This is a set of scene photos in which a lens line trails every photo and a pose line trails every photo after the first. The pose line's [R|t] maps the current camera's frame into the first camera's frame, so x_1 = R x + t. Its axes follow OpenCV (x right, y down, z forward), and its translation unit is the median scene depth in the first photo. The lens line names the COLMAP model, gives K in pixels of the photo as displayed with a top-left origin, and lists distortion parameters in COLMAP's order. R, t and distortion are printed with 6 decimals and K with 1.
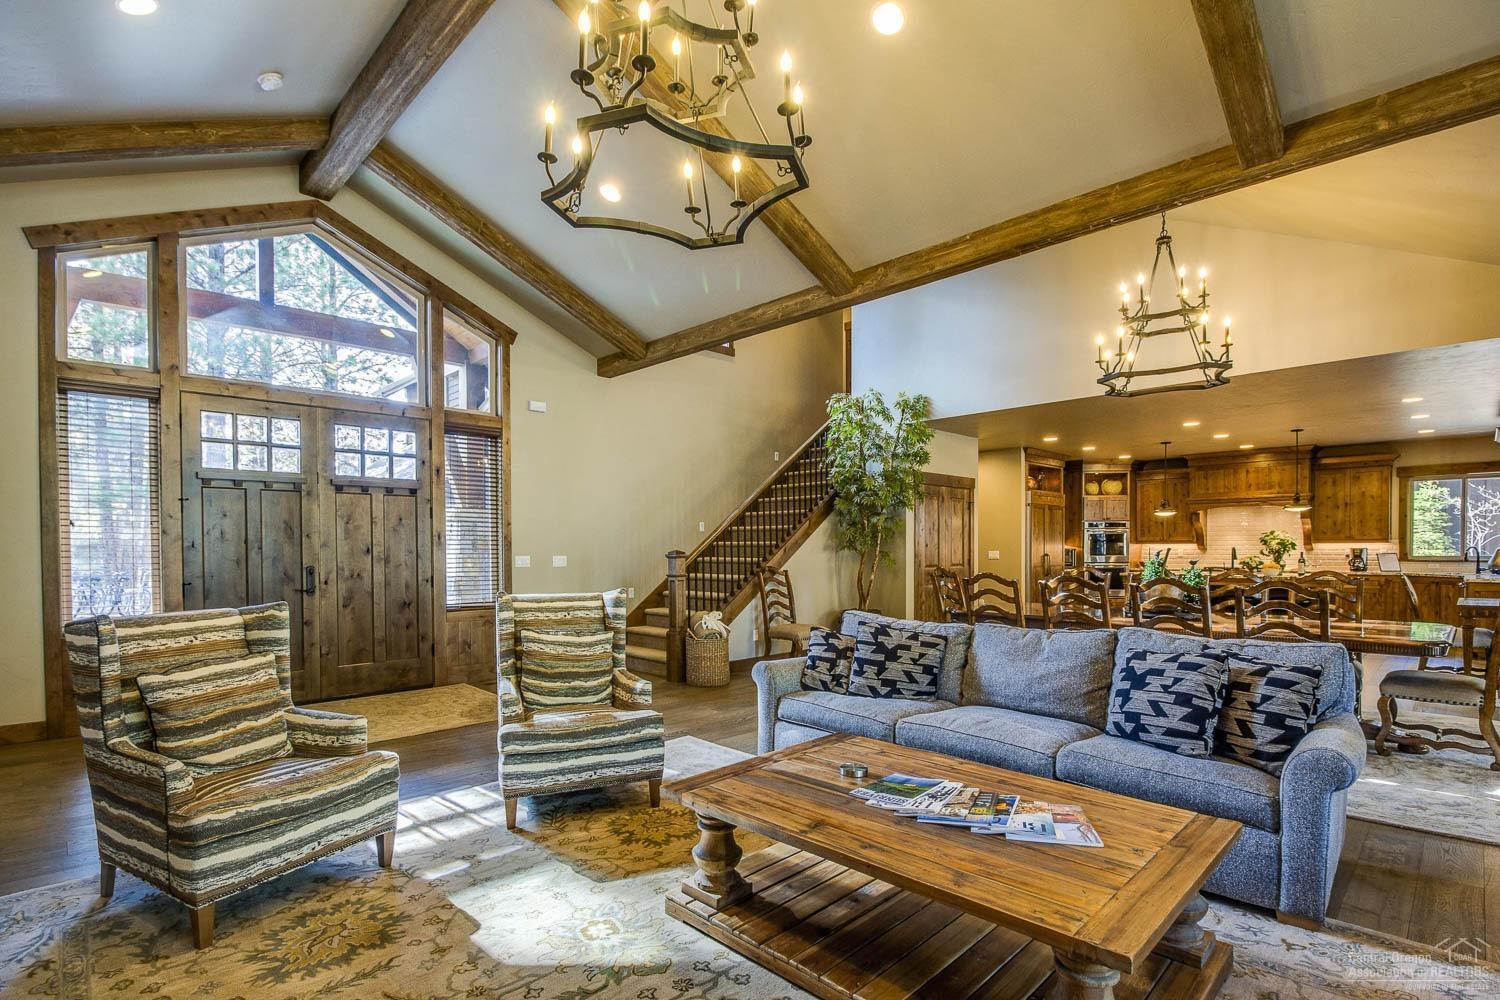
lens RADIAL K [[715.3, 0, 745.4], [0, 715.3, 564.9], [0, 0, 1]] dist [-0.002906, -0.000843]
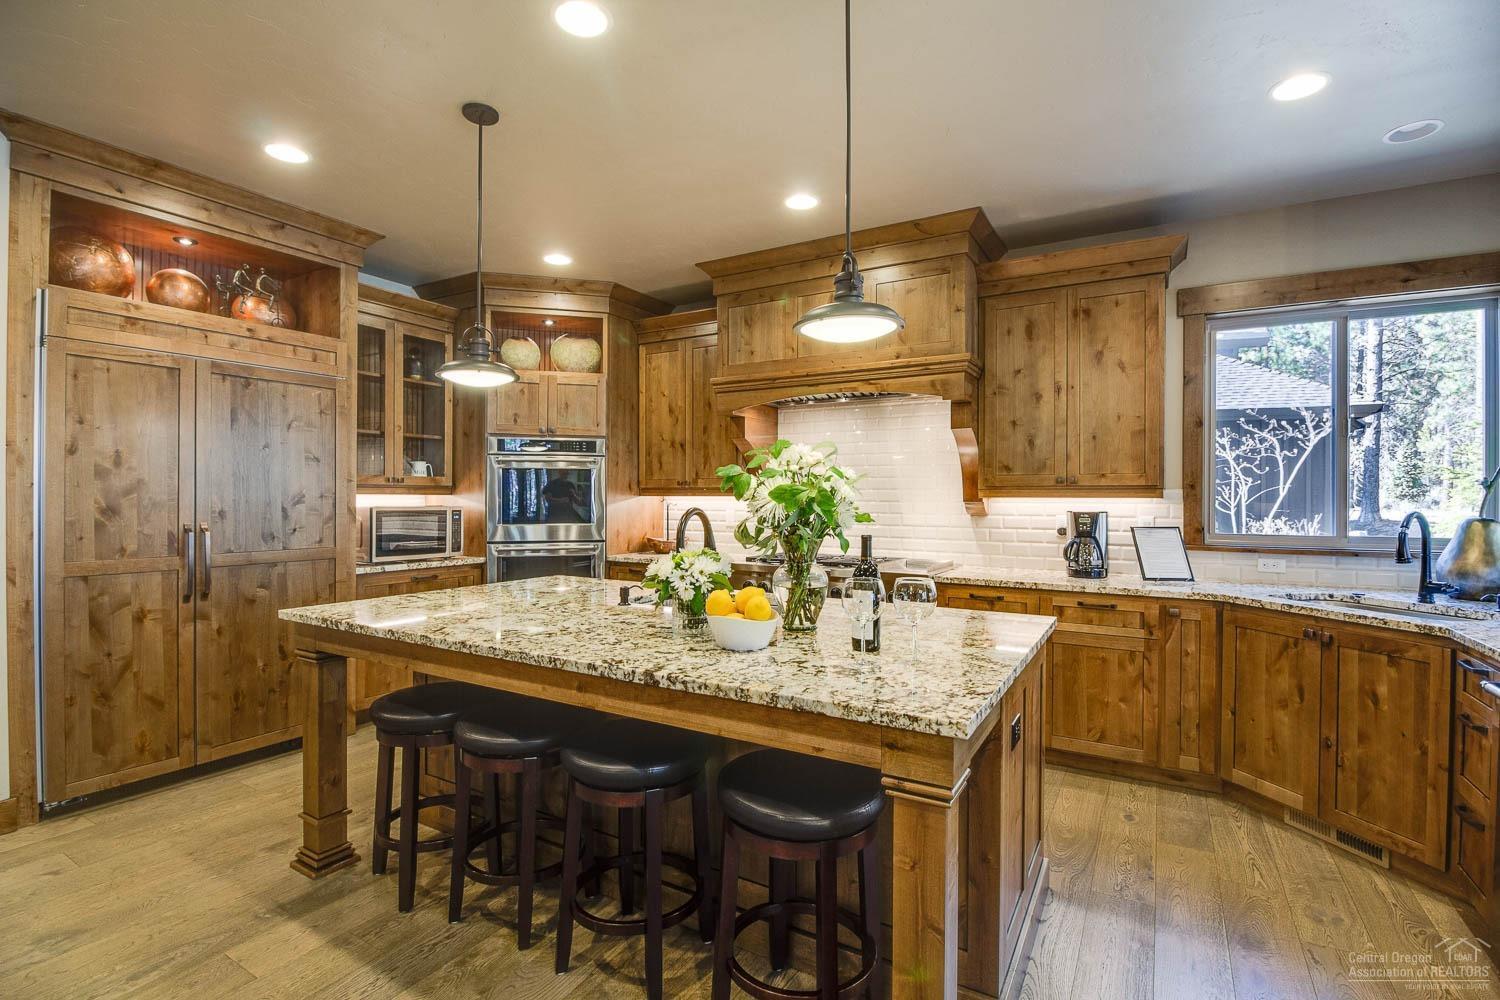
lens RADIAL K [[694.5, 0, 750.0], [0, 694.5, 500.0], [0, 0, 1]] dist [0.001035, -0.000108]
pose [[0.964746, 0.010904, 0.262958, 0.595550], [-0.004724, 0.999698, -0.024122, -0.020112], [-0.263141, 0.022029, 0.964506, 0.698425]]
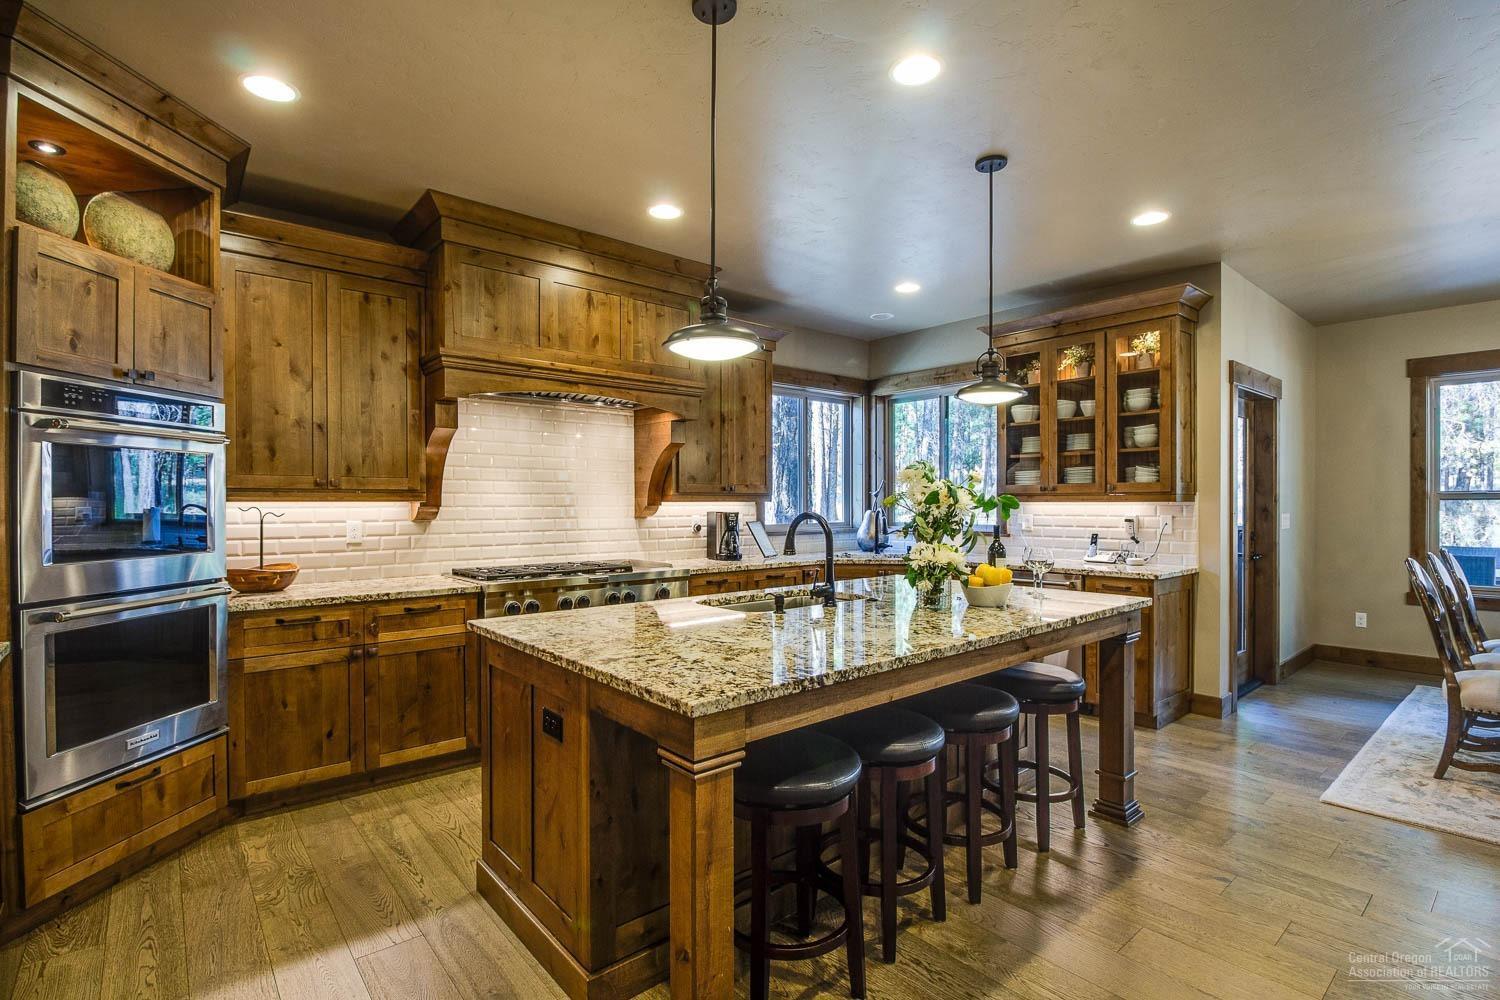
lens RADIAL K [[705.5, 0, 750.0], [0, 705.5, 500.0], [0, 0, 1]] dist [-0.000681, -0.000091]
pose [[0.064866, 0.009189, 0.997852, 0.370103], [0.029169, 0.999513, -0.011101, -0.025738], [-0.997468, 0.029827, 0.064567, 0.946478]]
